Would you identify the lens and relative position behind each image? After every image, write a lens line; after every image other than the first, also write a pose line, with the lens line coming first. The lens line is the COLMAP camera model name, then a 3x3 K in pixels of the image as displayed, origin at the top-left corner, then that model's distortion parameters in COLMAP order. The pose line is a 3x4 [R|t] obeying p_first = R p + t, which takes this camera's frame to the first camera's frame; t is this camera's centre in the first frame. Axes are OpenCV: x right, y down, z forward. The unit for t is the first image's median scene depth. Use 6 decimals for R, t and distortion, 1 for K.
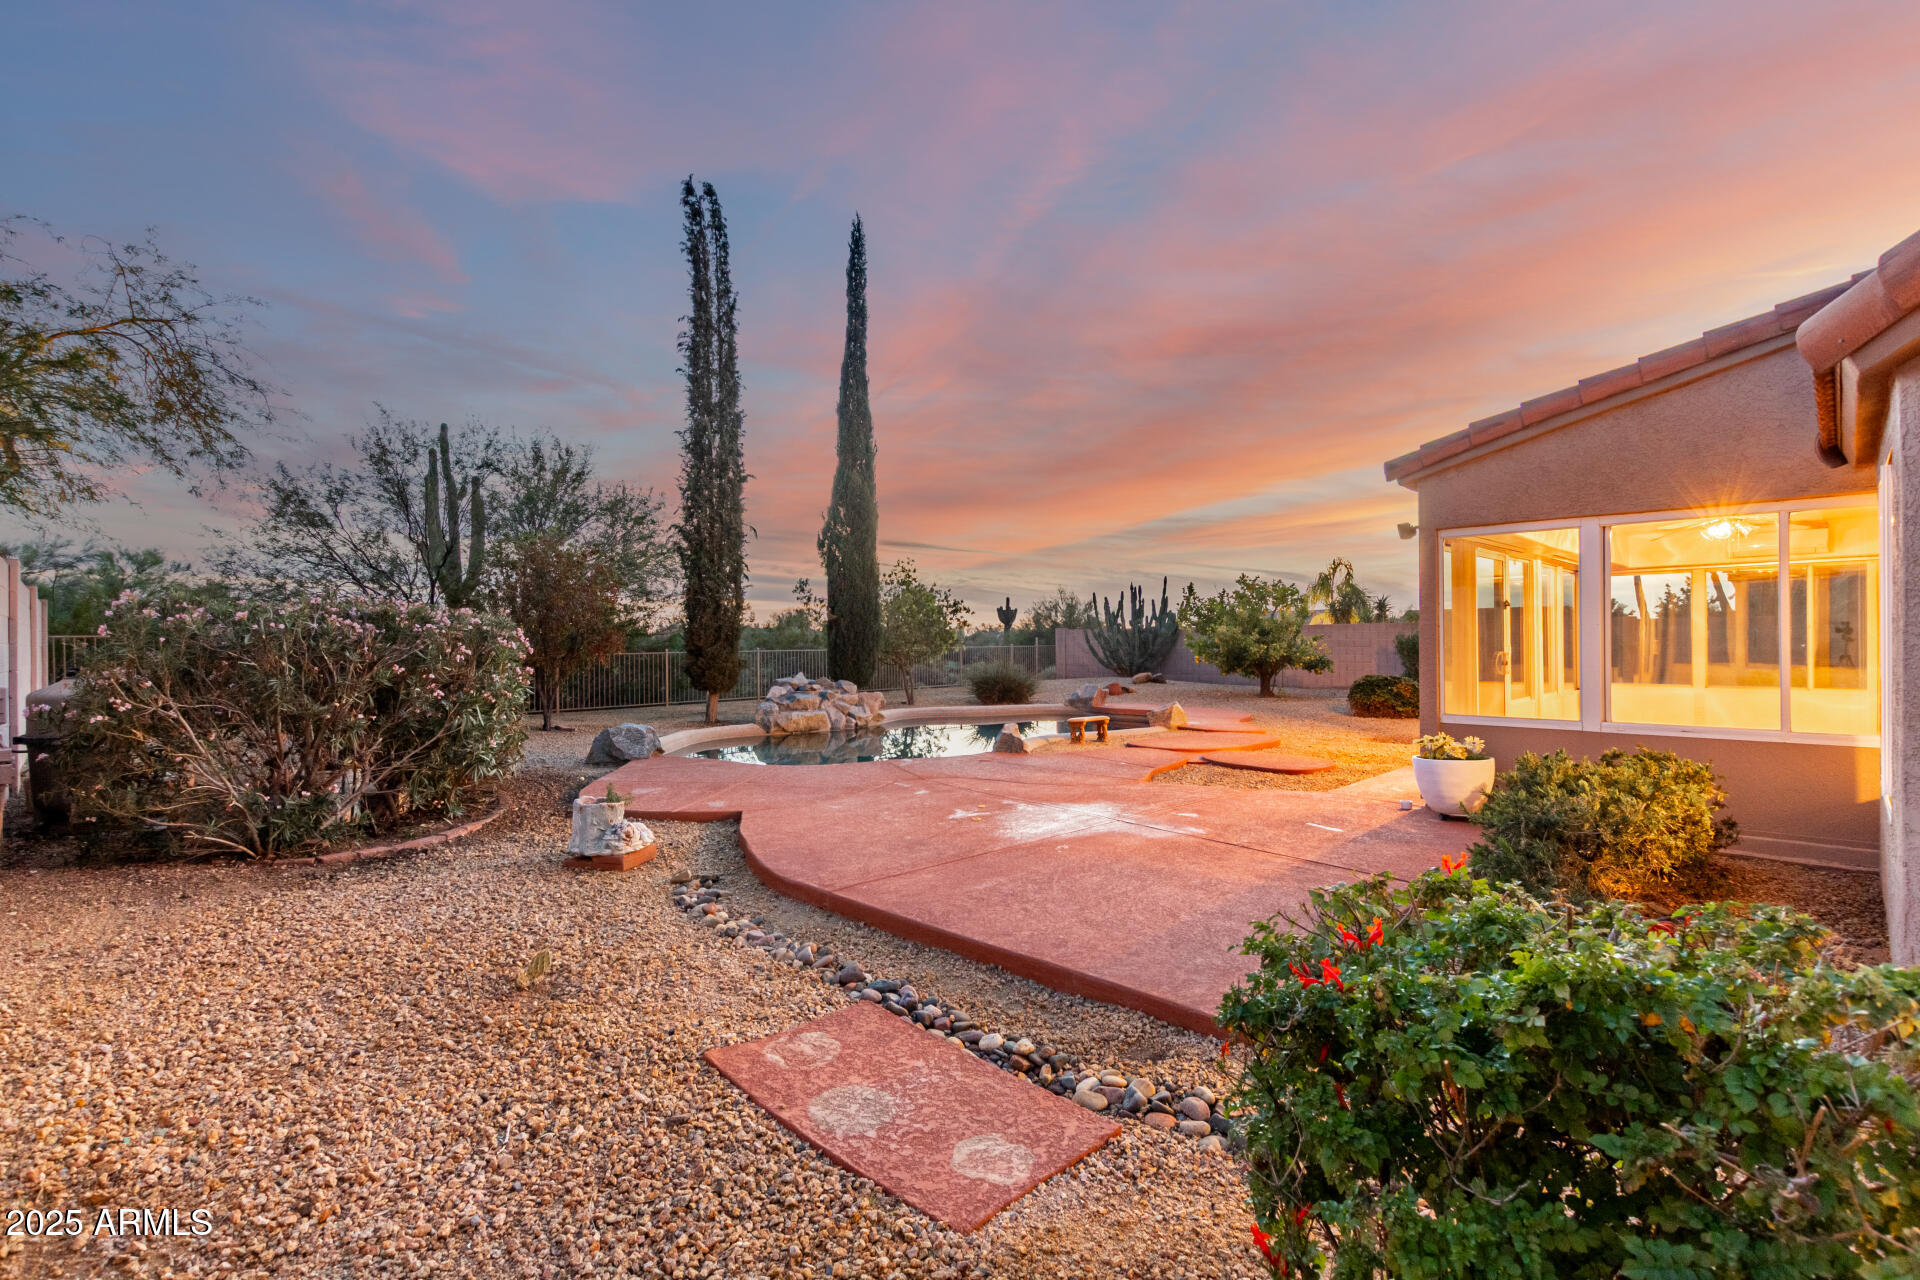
lens RADIAL K [[866.2, 0, 960.0], [0, 866.2, 640.0], [0, 0, 1]] dist [-0.000238, 0.000174]
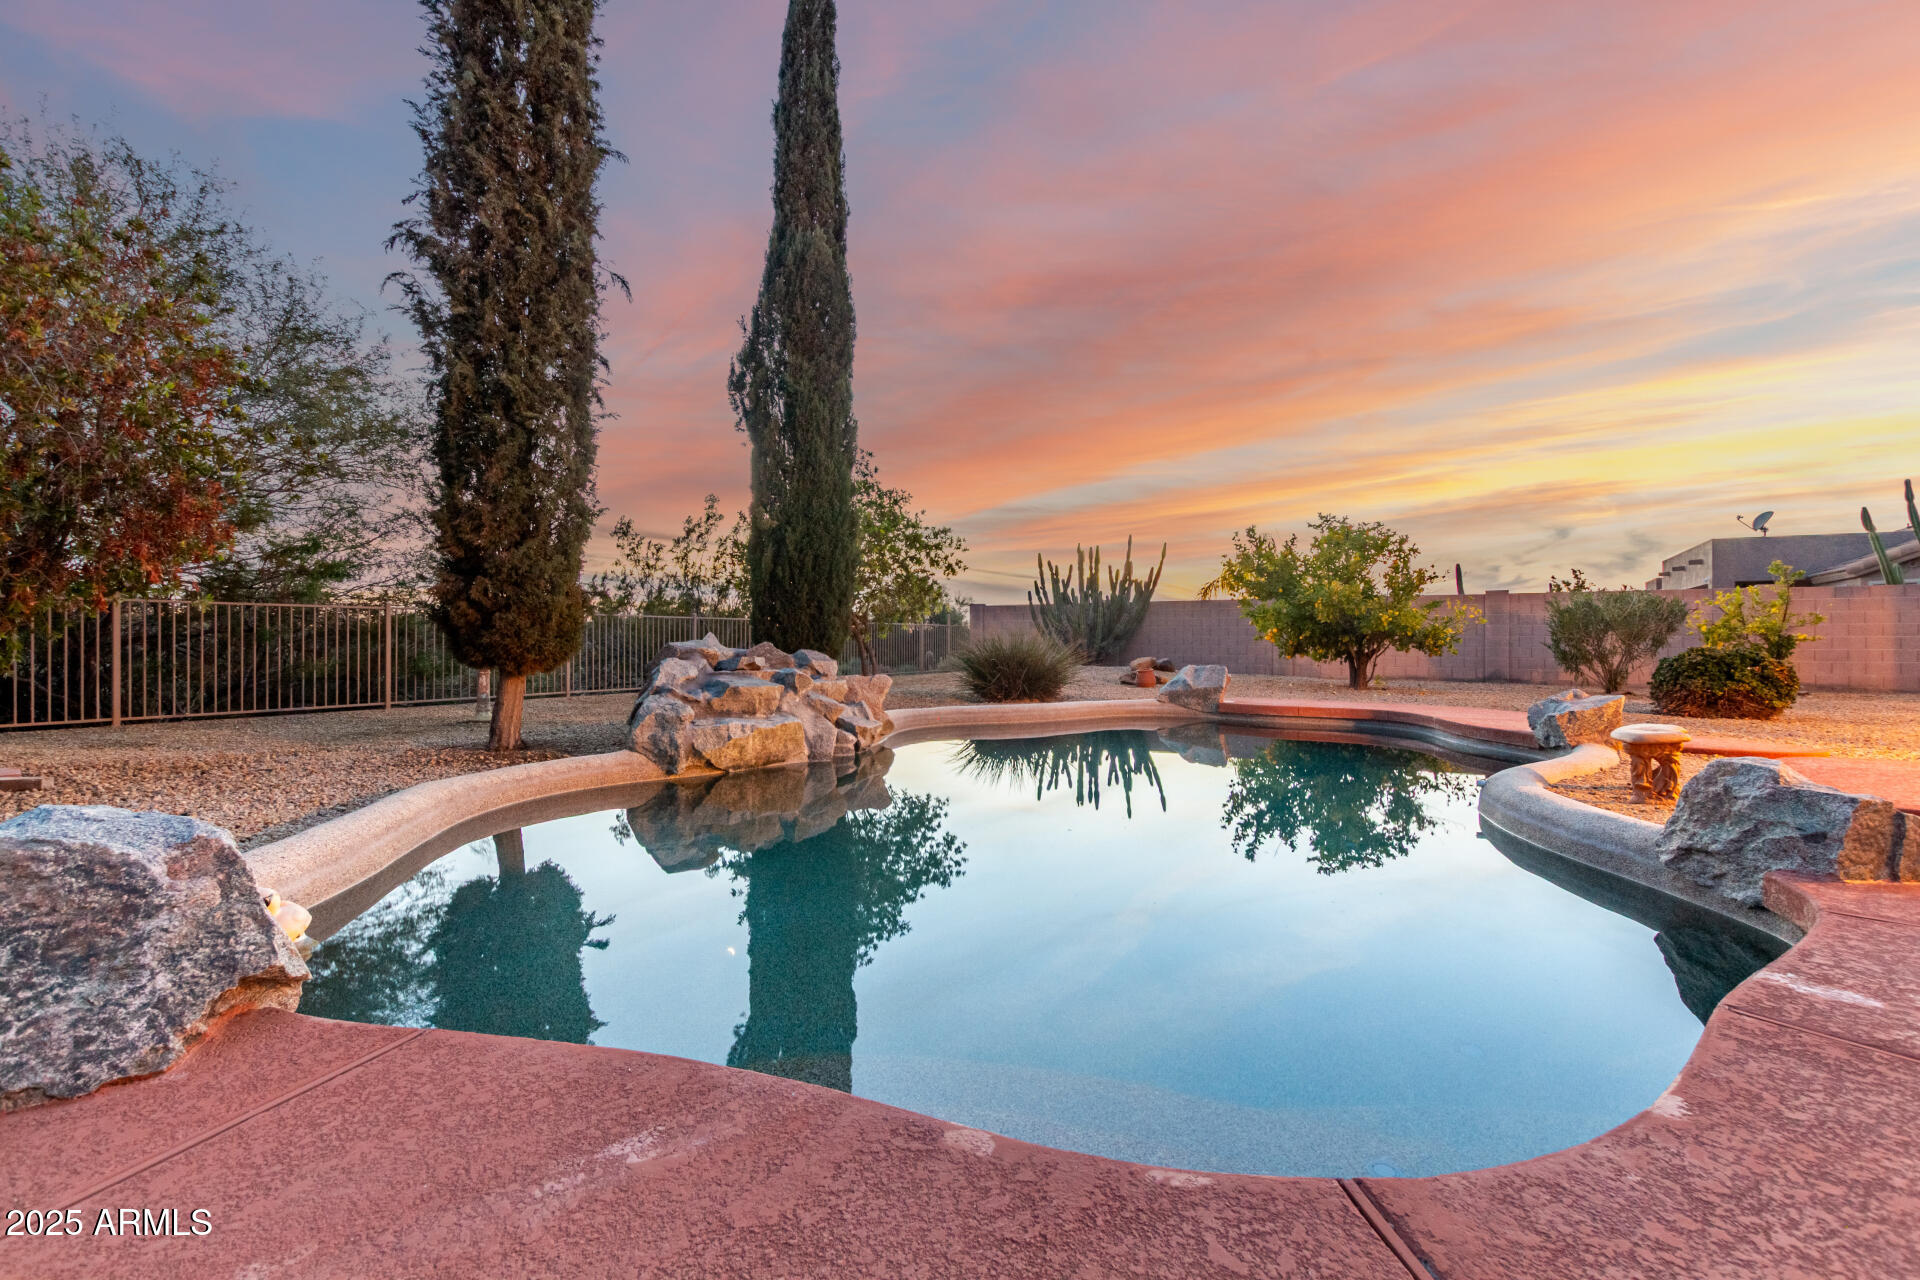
lens RADIAL K [[866.2, 0, 960.0], [0, 866.2, 640.0], [0, 0, 1]] dist [-0.000238, 0.000174]
pose [[0.969736, 0.010507, 0.243929, -0.179101], [-0.010242, 0.999945, -0.002351, 0.043500], [-0.243940, -0.000218, 0.969790, 0.554755]]
